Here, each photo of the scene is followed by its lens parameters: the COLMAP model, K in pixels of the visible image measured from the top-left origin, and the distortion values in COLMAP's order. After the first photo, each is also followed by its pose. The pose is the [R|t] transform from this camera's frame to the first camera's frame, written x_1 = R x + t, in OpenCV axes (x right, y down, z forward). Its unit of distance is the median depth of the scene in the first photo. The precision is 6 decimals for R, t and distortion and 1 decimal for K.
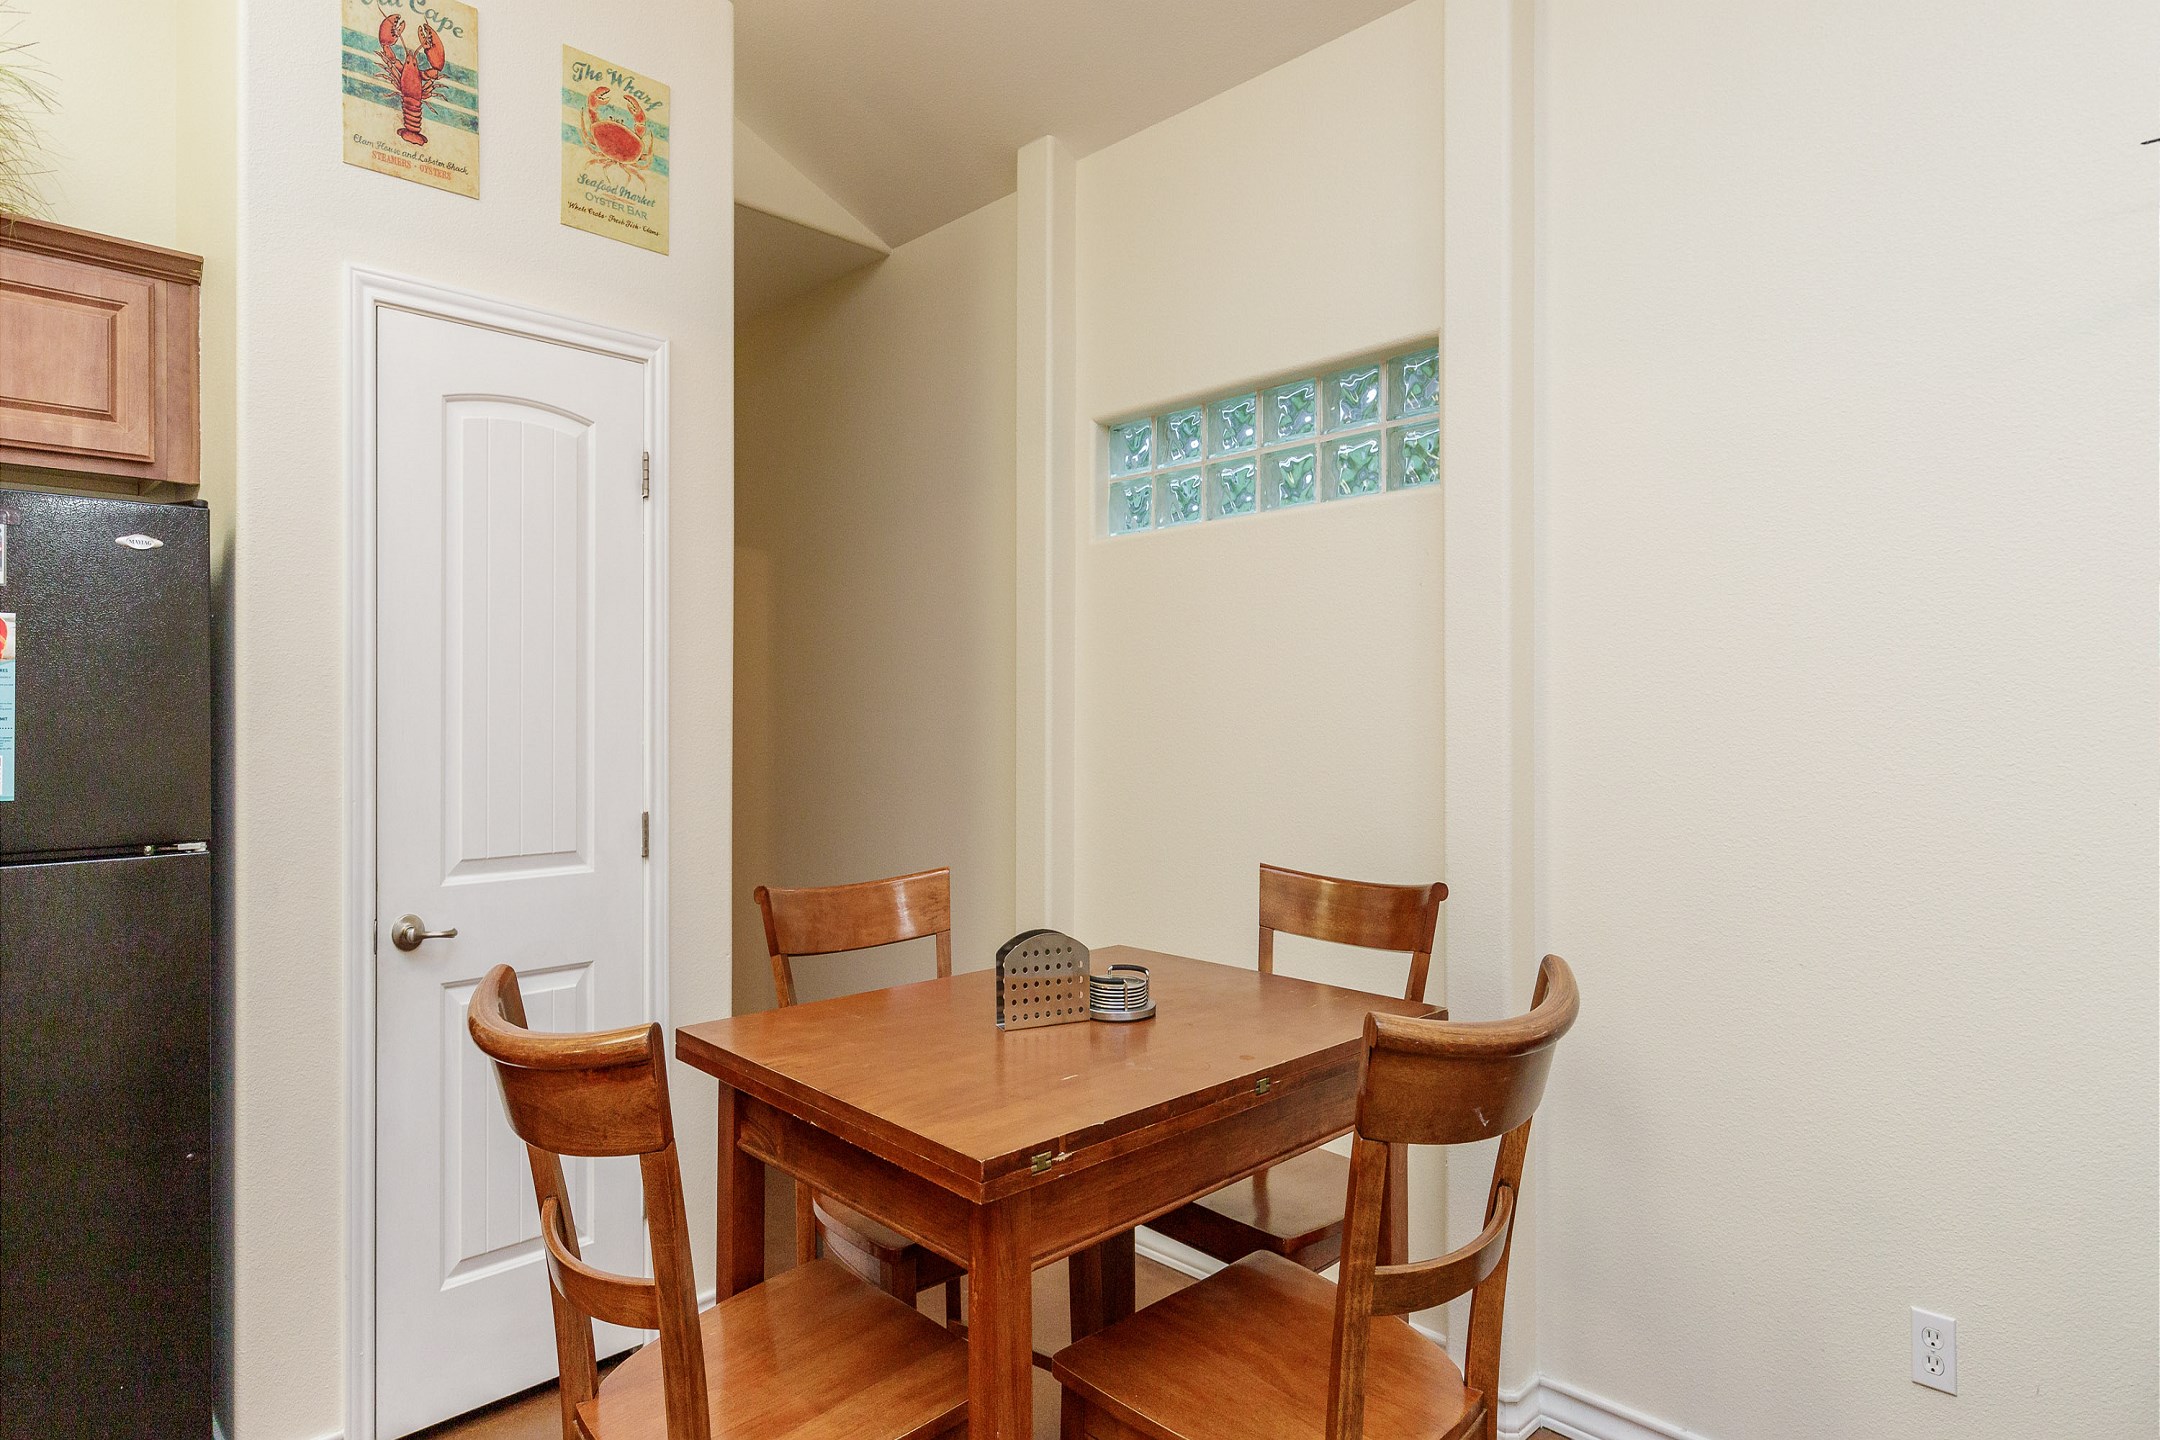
lens RADIAL K [[1175.8, 0, 1080.0], [0, 1175.8, 720.0], [0, 0, 1]] dist [-0.003679, -0.001913]
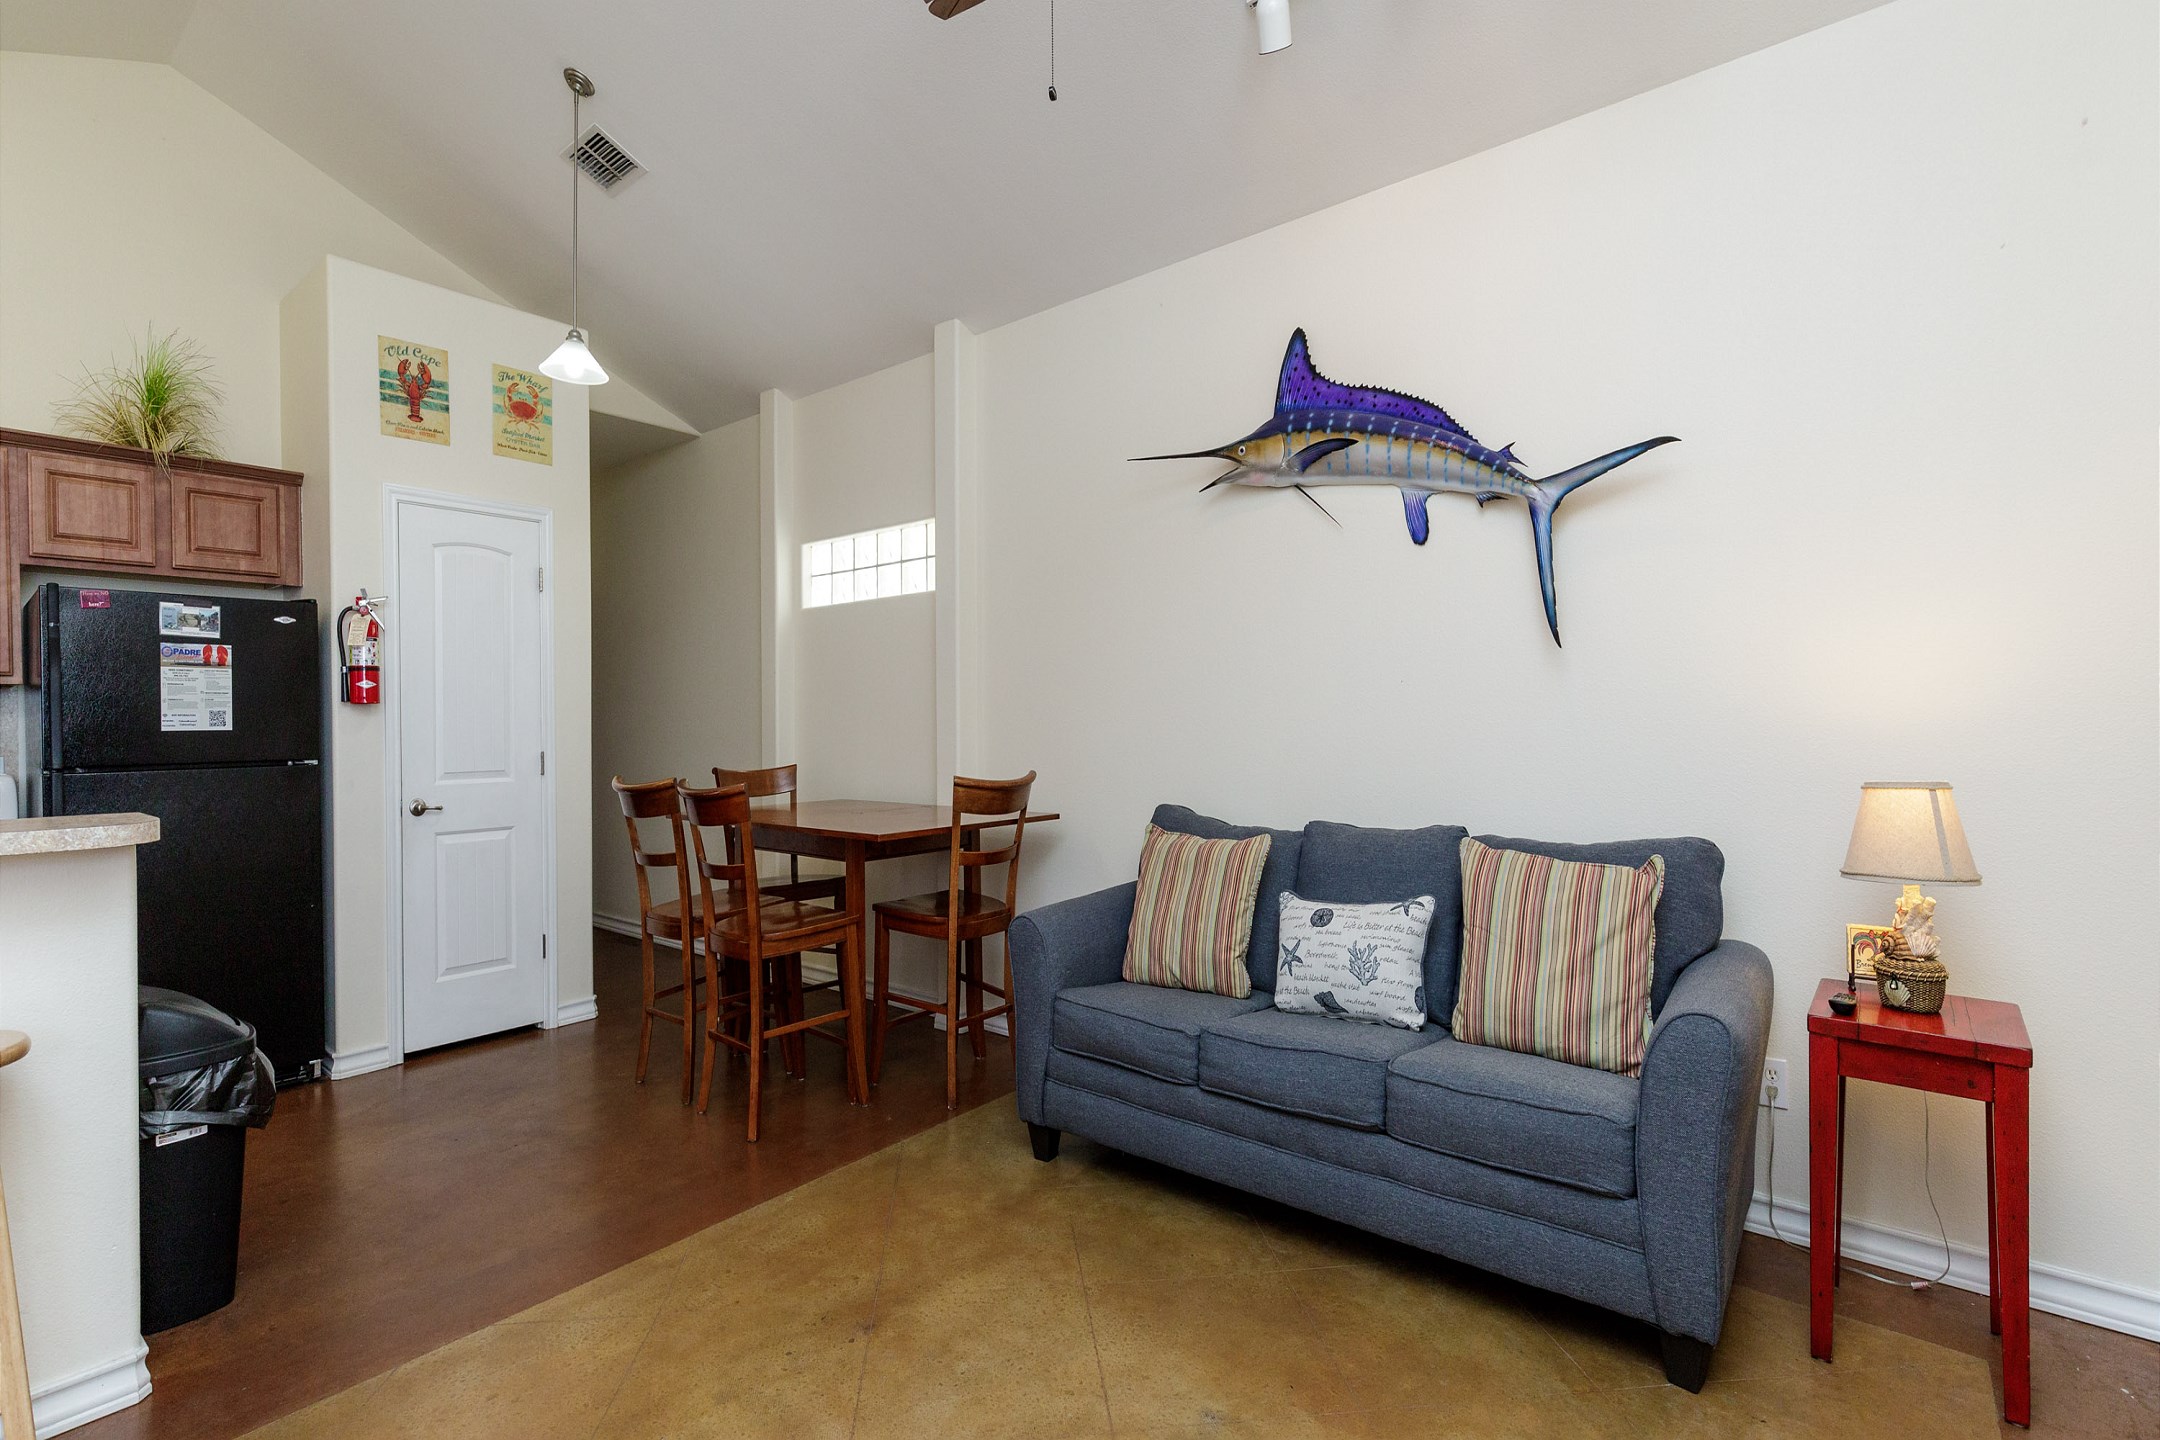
lens RADIAL K [[984.4, 0, 1081.9], [0, 984.4, 727.8], [0, 0, 1]] dist [-0.000800, -0.000139]
pose [[0.992618, -0.002209, 0.121260, 0.370467], [0.000264, 0.999871, 0.016055, 0.014507], [-0.121280, -0.015905, 0.992491, -0.841983]]
